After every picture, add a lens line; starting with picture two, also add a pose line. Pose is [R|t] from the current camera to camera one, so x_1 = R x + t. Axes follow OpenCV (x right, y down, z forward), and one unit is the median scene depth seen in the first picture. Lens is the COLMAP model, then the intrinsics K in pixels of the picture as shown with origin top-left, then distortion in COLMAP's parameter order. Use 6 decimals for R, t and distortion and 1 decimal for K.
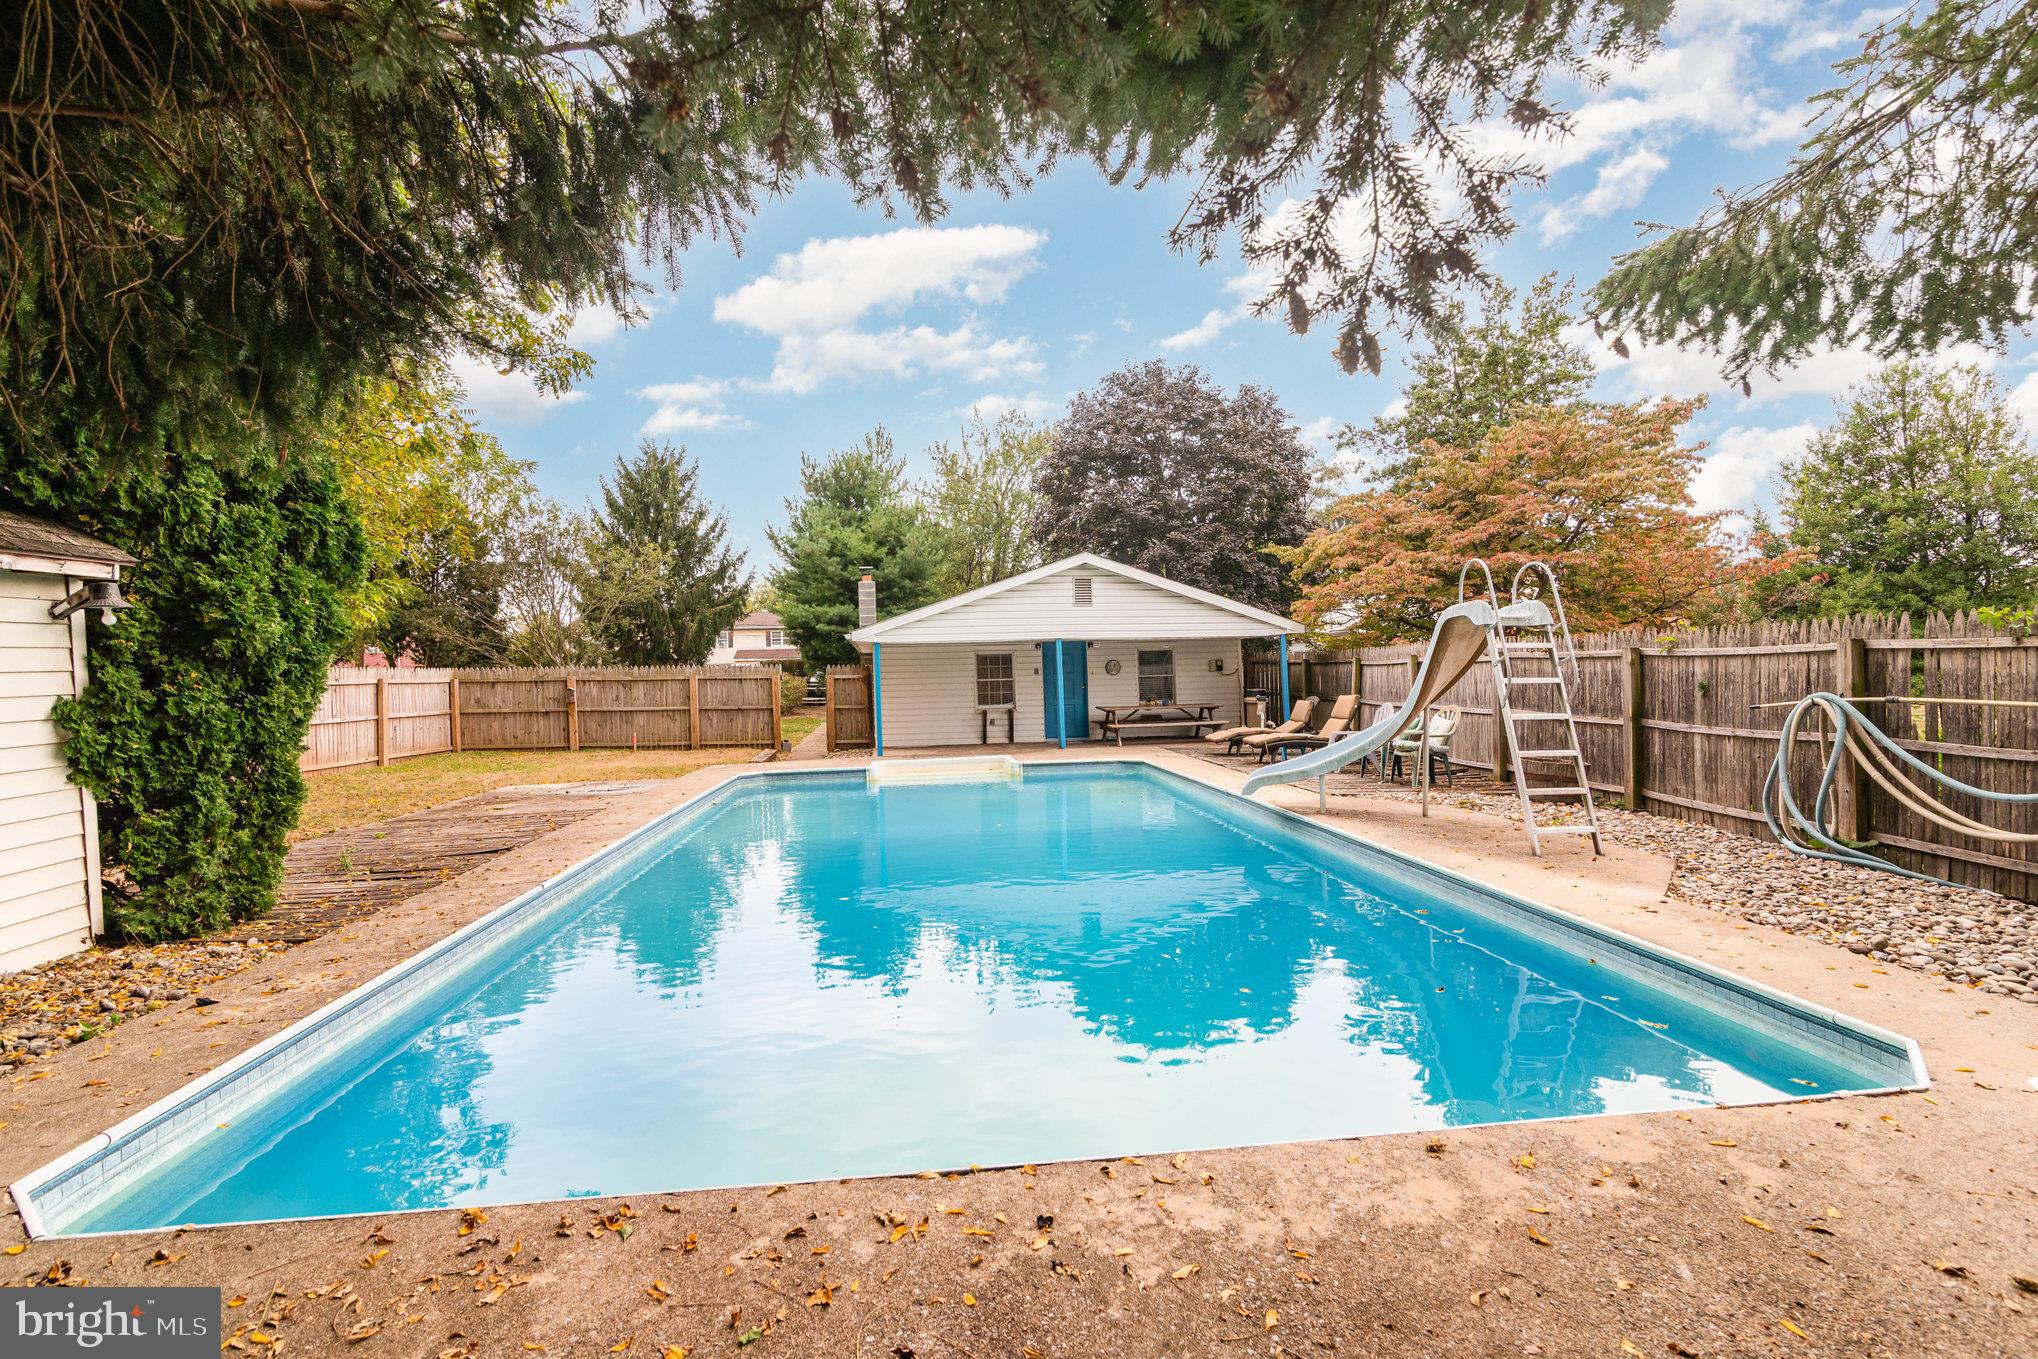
lens RADIAL K [[929.8, 0, 1001.3], [0, 929.8, 680.9], [0, 0, 1]] dist [-0.003716, -0.000266]
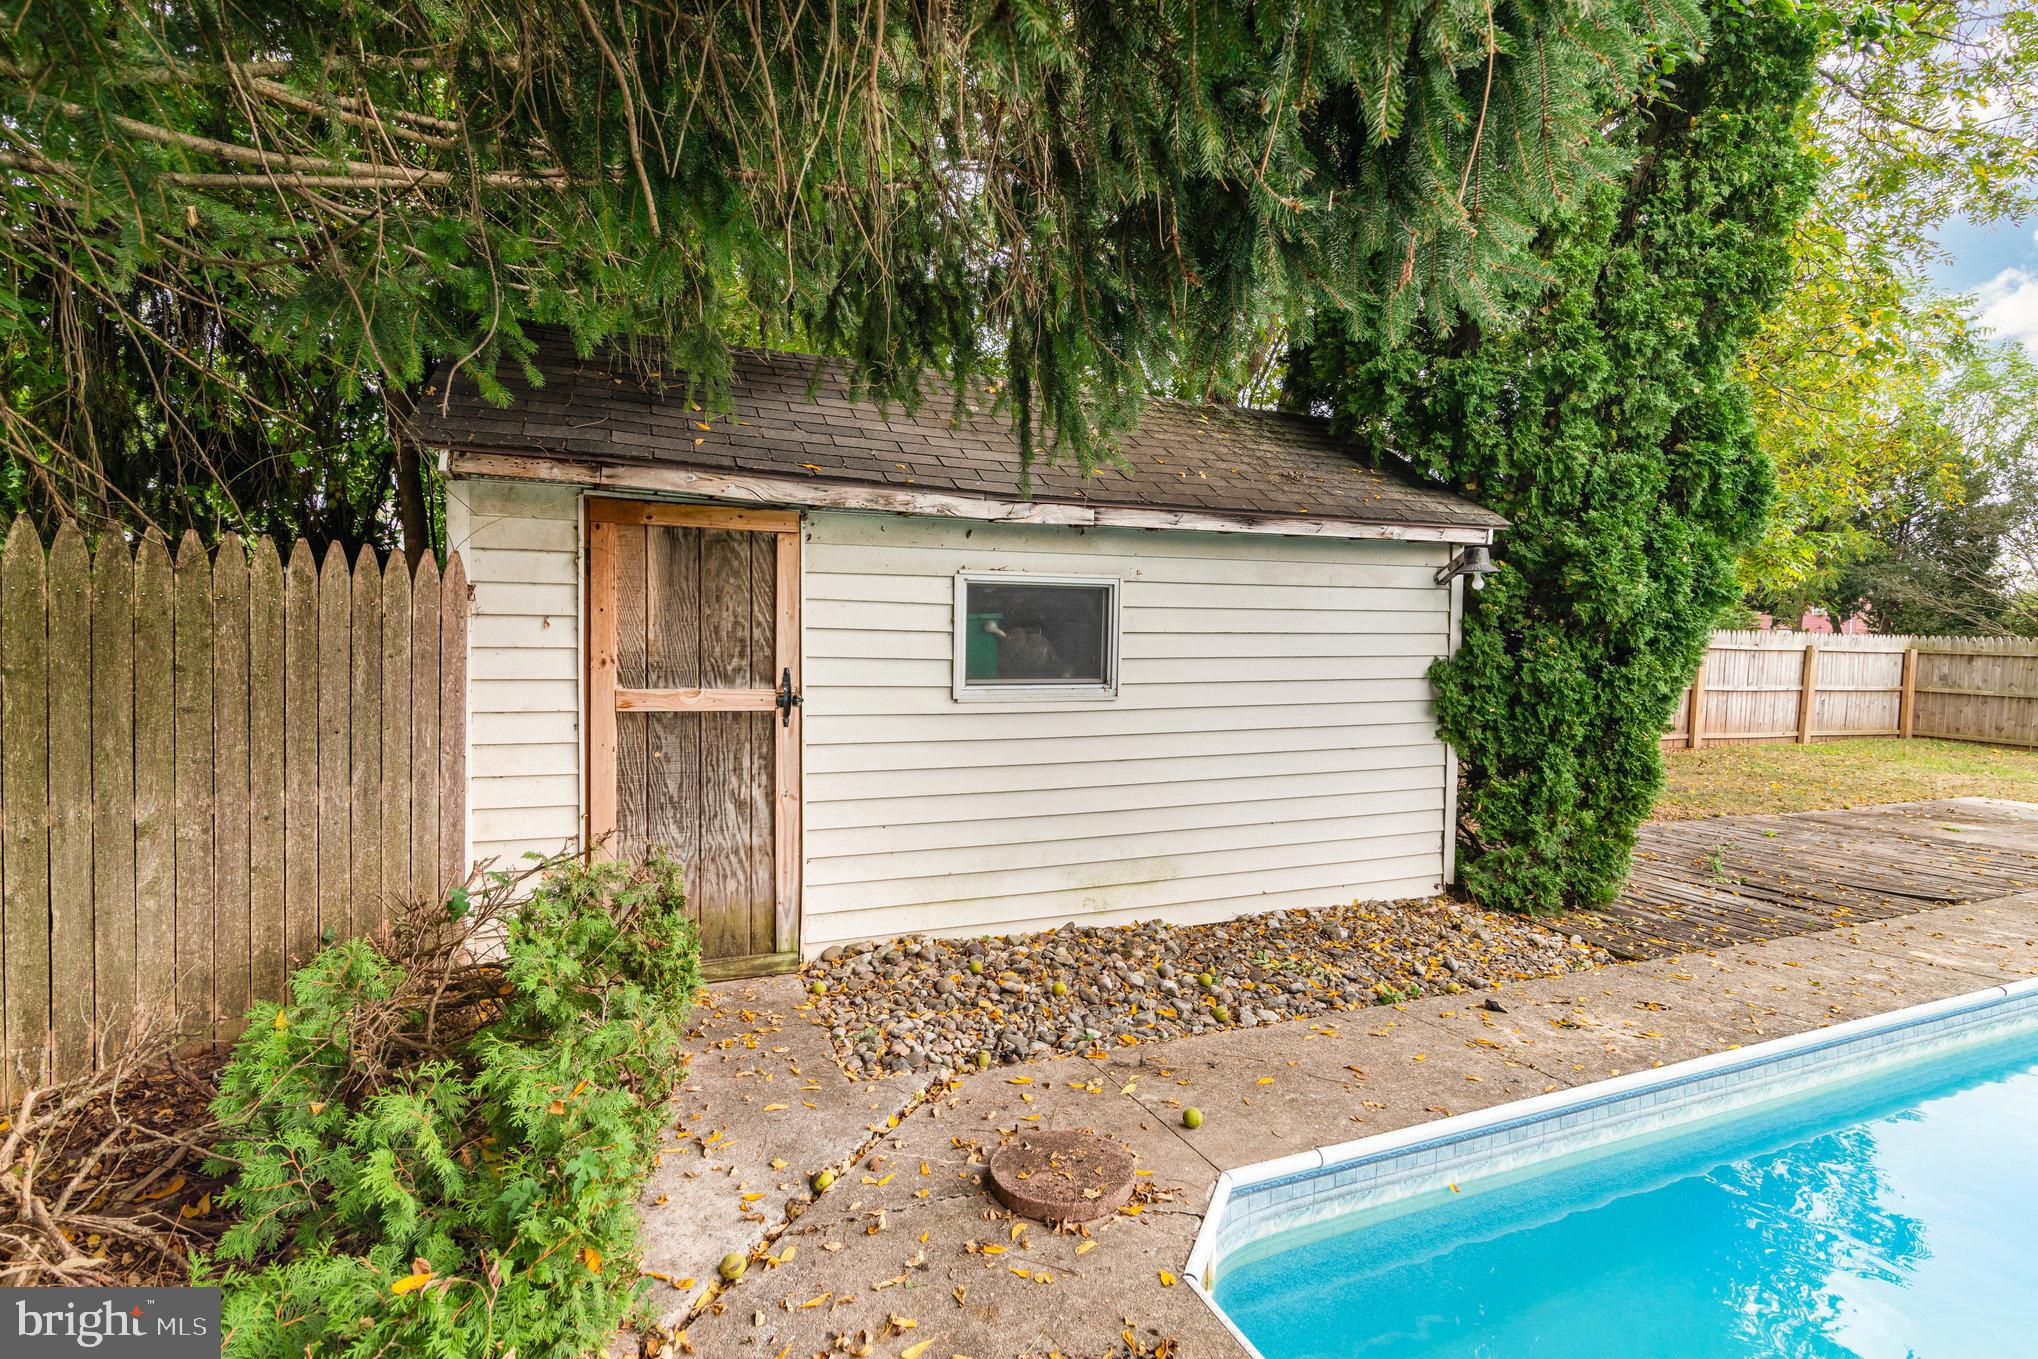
lens RADIAL K [[929.8, 0, 1001.3], [0, 929.8, 680.9], [0, 0, 1]] dist [-0.003716, -0.000266]
pose [[0.257236, 0.080328, -0.963004, -0.094701], [-0.040630, 0.996557, 0.072274, -0.011249], [0.965494, 0.020535, 0.259614, 0.205238]]
